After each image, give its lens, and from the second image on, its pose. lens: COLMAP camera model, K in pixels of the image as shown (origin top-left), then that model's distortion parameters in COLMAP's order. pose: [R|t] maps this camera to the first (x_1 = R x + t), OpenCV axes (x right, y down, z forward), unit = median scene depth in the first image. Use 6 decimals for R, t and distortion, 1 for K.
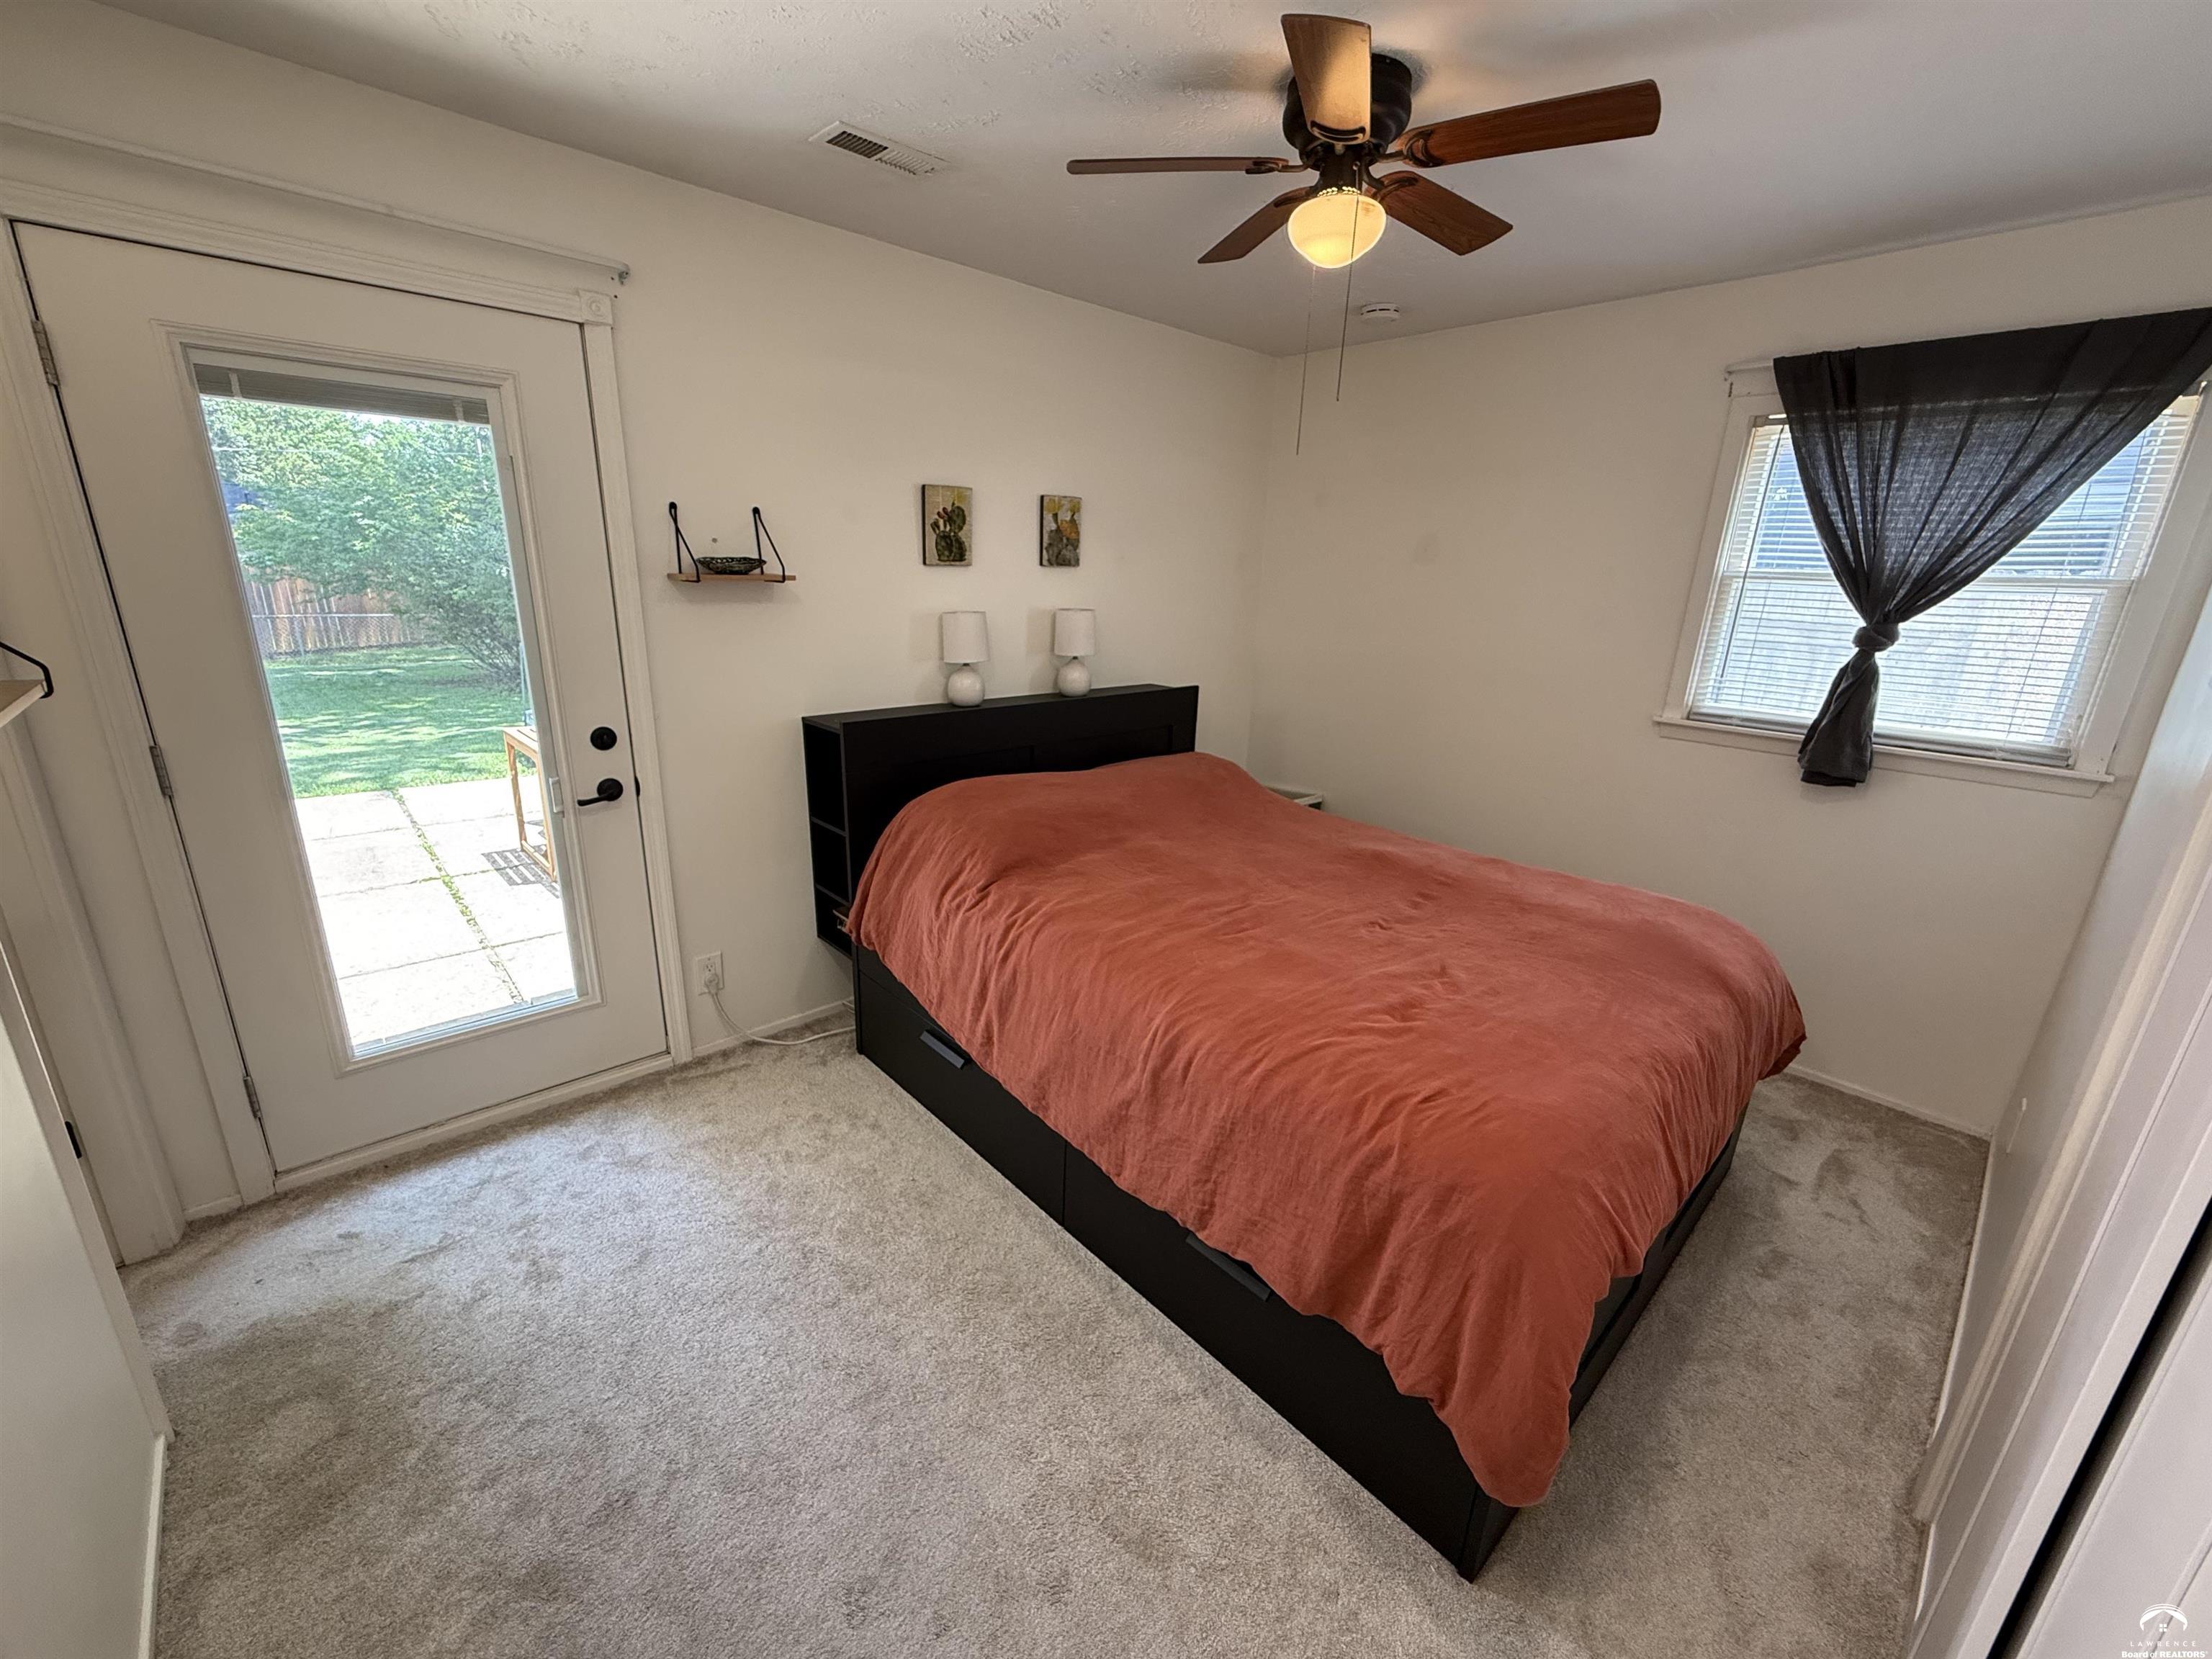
lens RADIAL K [[882.5, 0, 1096.8], [0, 882.5, 829.8], [0, 0, 1]] dist [-0.000899, 0.000164]
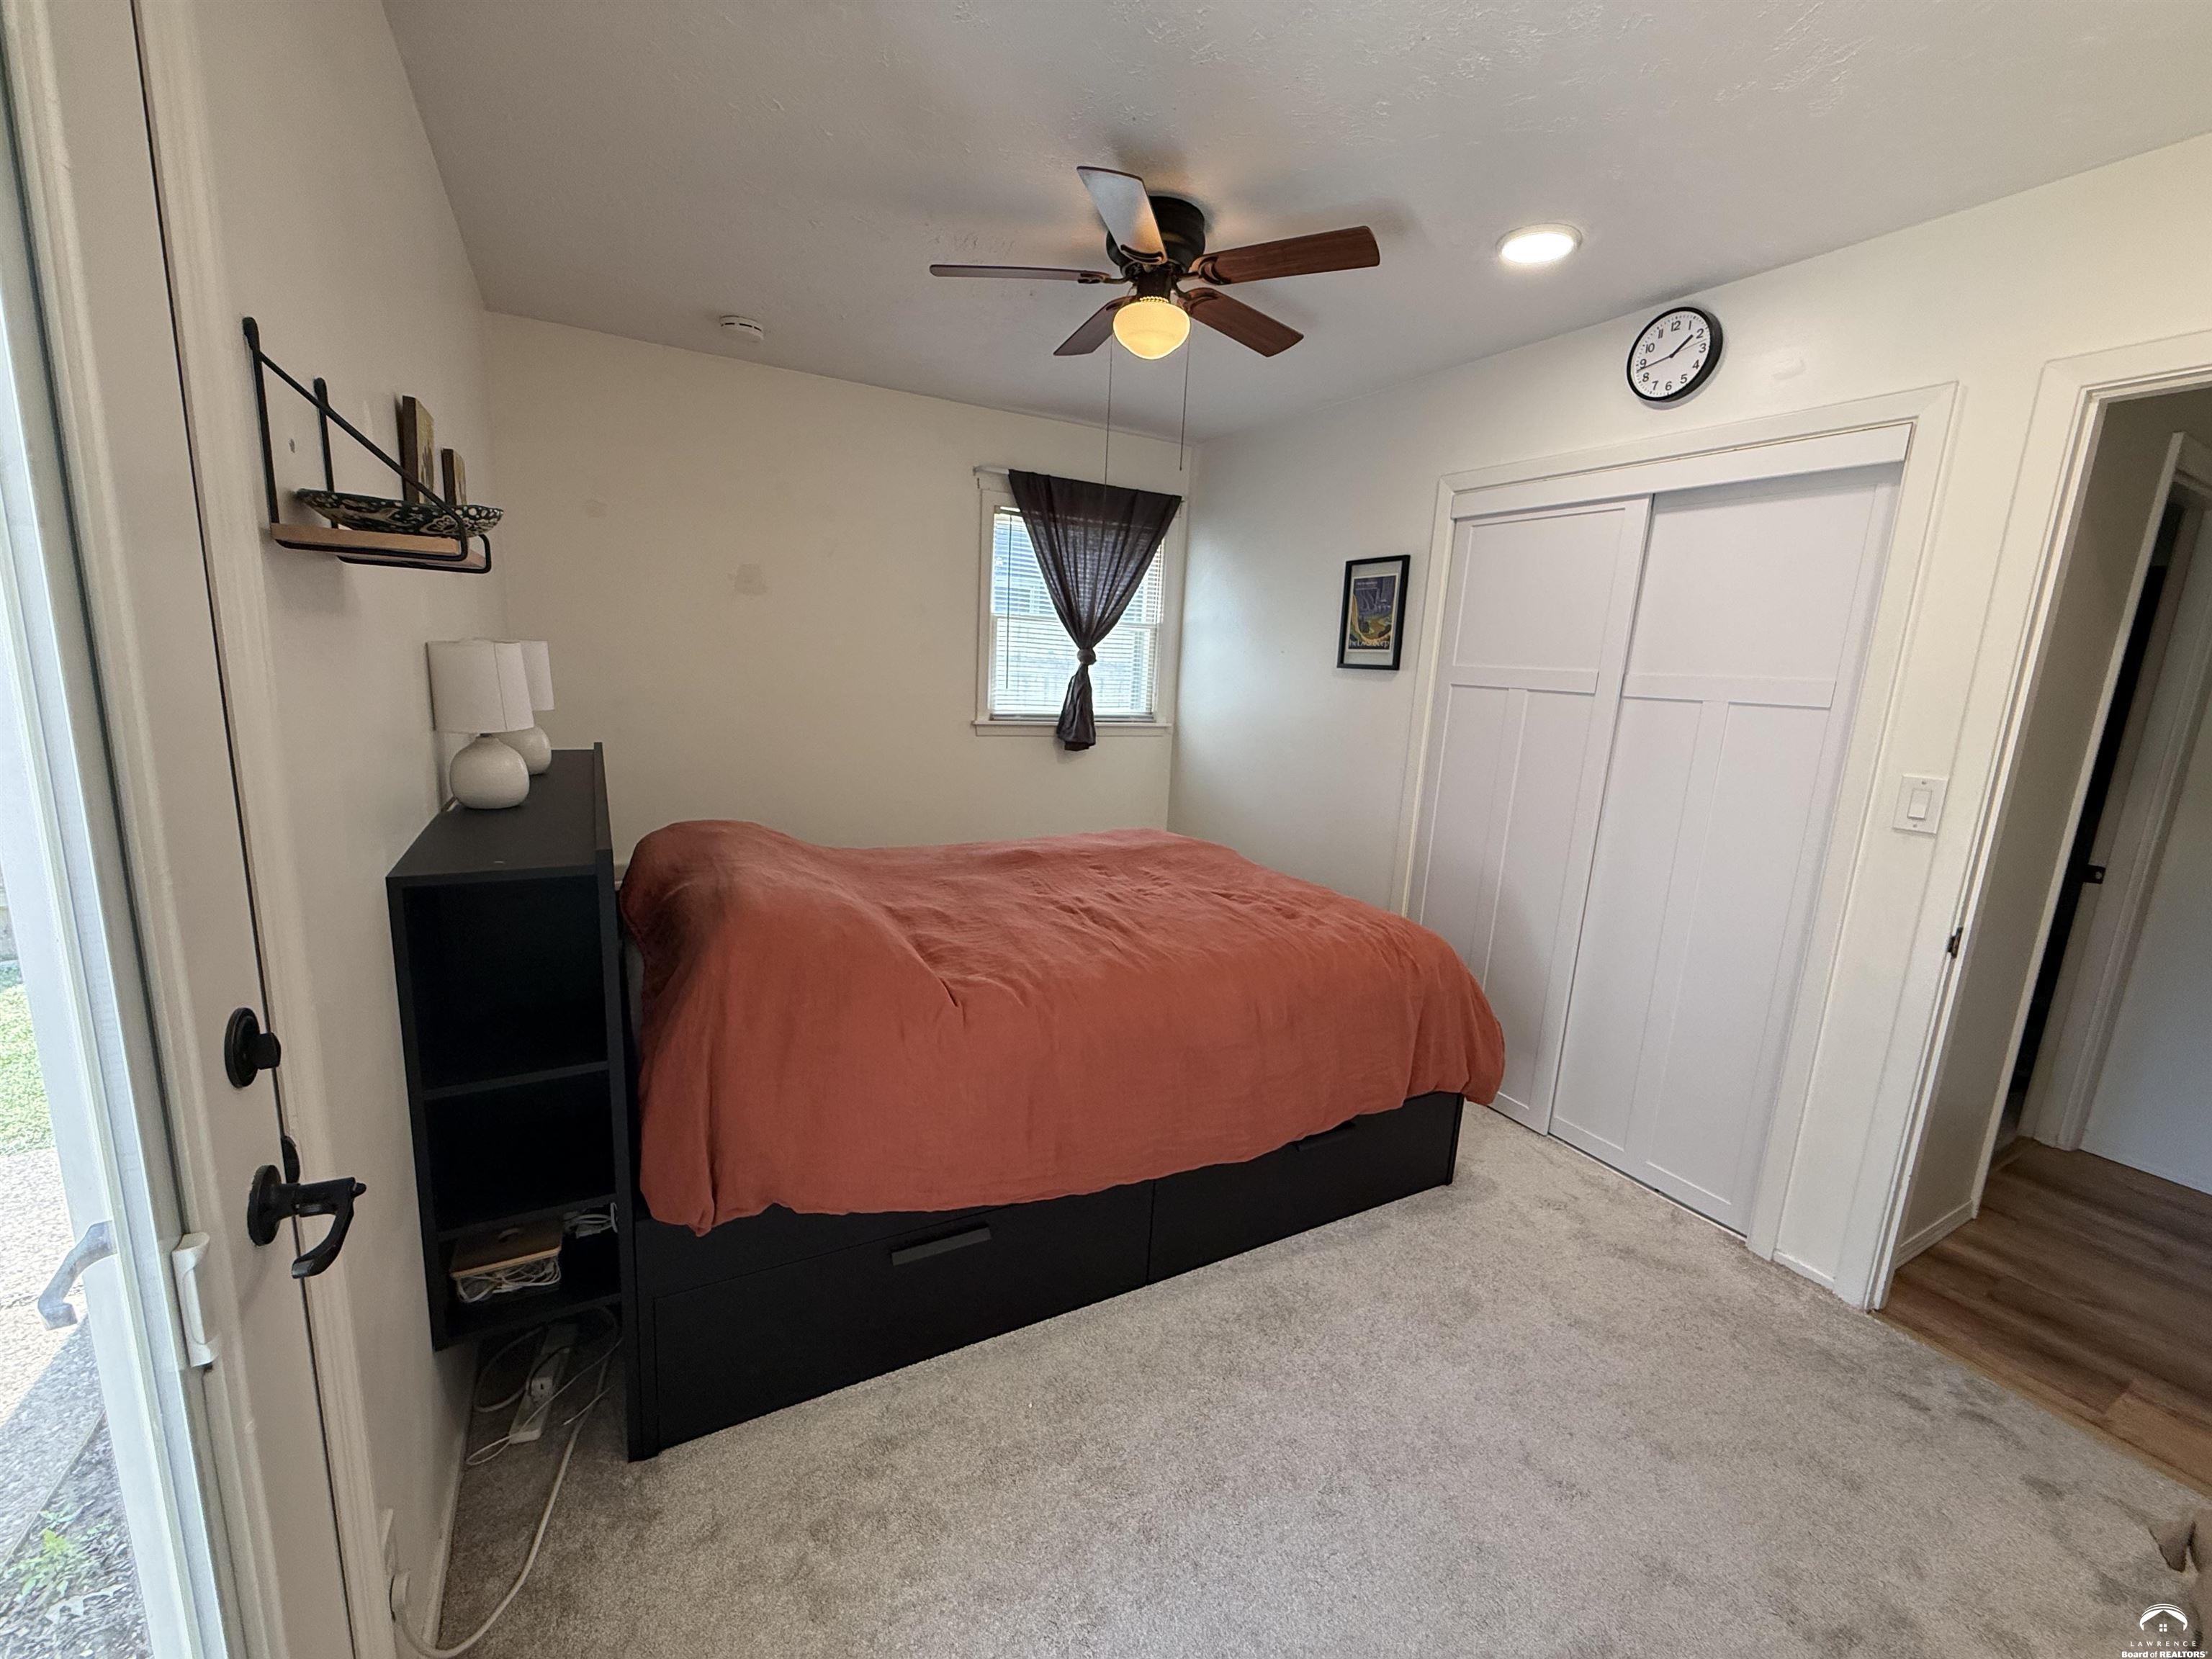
lens RADIAL K [[882.5, 0, 1096.8], [0, 882.5, 829.8], [0, 0, 1]] dist [-0.000899, 0.000164]
pose [[0.230146, -0.200375, 0.952304, -0.716810], [0.240637, 0.959901, 0.143818, -0.138499], [-0.942935, 0.196060, 0.269135, 0.593330]]
